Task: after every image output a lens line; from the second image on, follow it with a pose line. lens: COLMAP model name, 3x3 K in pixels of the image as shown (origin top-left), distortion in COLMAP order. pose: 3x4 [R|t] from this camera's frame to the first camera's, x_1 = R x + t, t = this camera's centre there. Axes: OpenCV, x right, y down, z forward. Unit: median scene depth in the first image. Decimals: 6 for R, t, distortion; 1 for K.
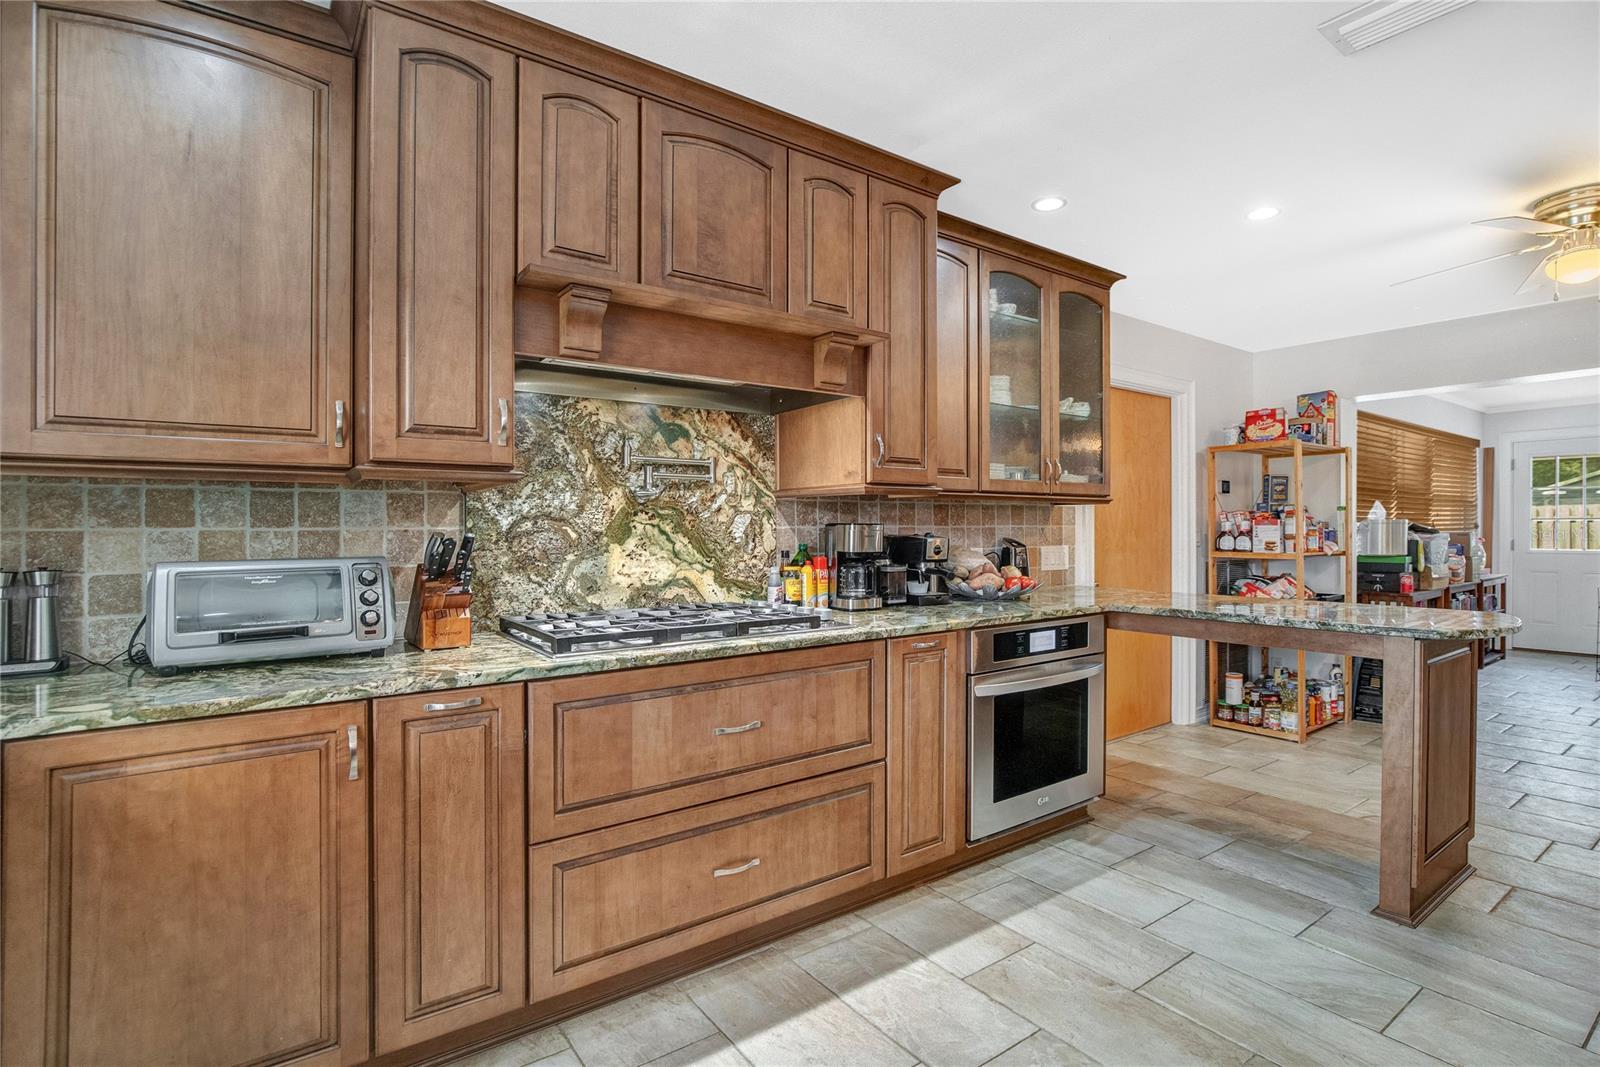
lens RADIAL K [[755.8, 0, 827.4], [0, 755.8, 536.5], [0, 0, 1]] dist [-0.025011, 0.000265]
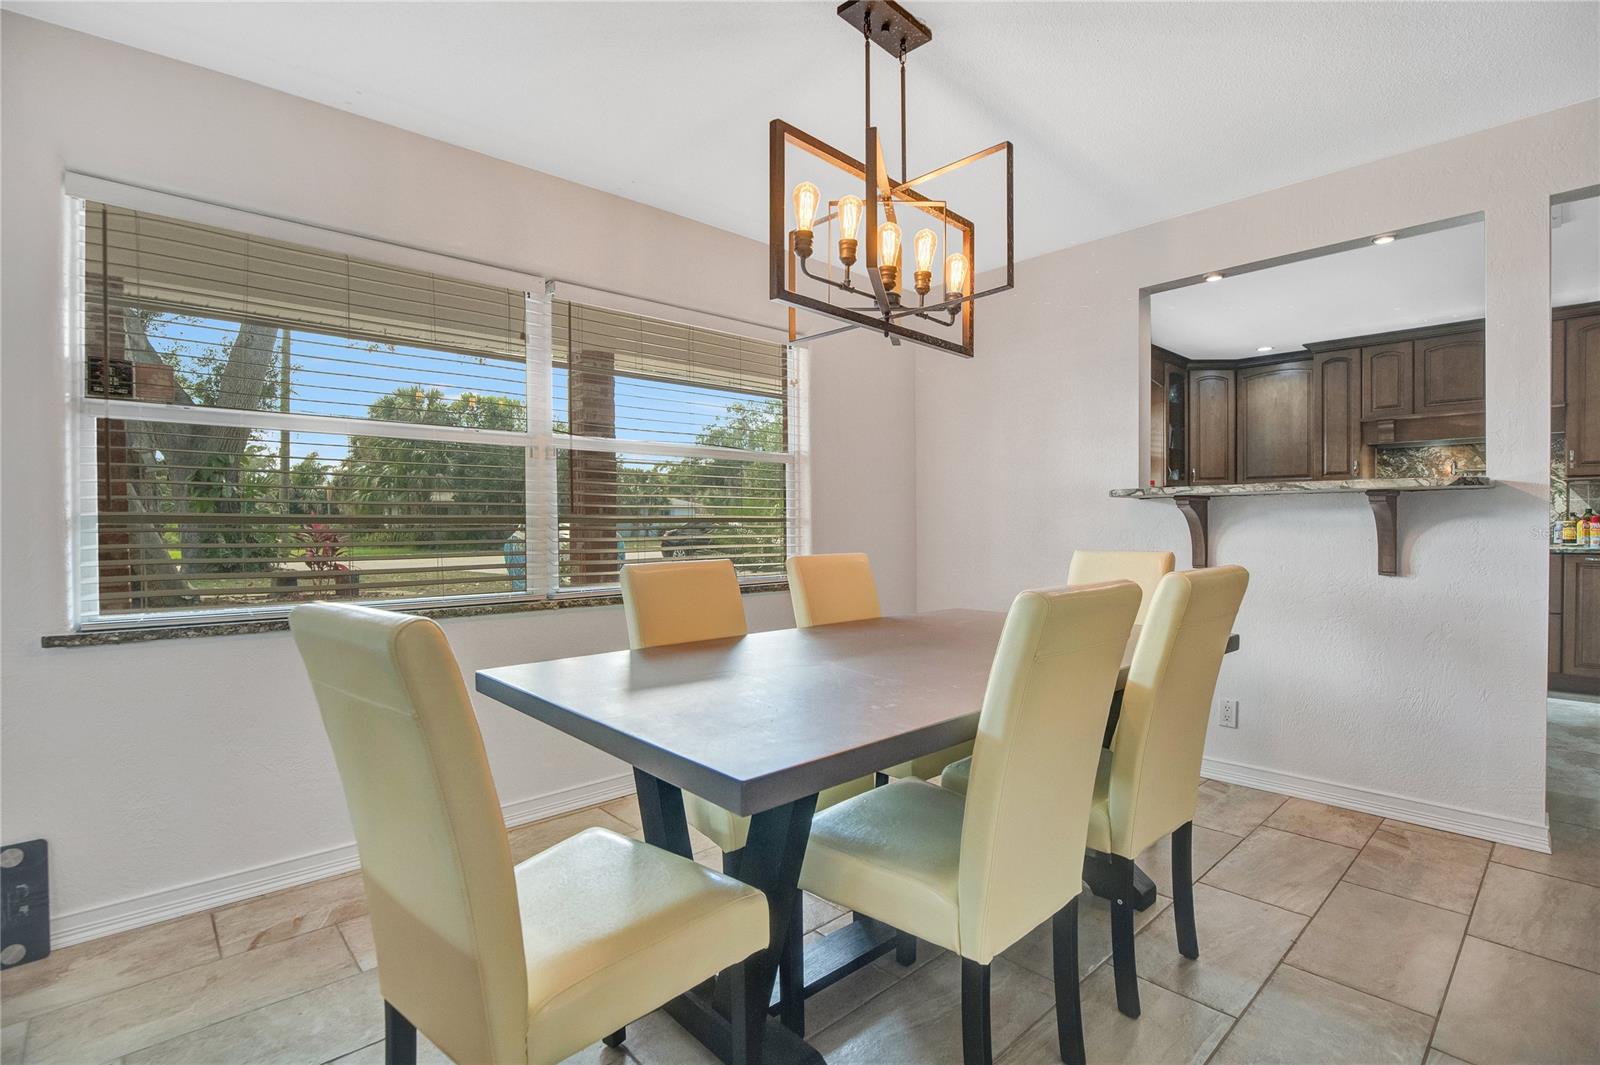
lens RADIAL K [[768.0, 0, 800.0], [0, 768.0, 532.5], [0, 0, 1]] dist [-0.021503, 0.000324]
pose [[0.116507, 0.016623, -0.993051, 1.738823], [-0.006383, 0.999852, 0.015988, 0.057442], [0.993169, 0.004476, 0.116596, -1.189501]]
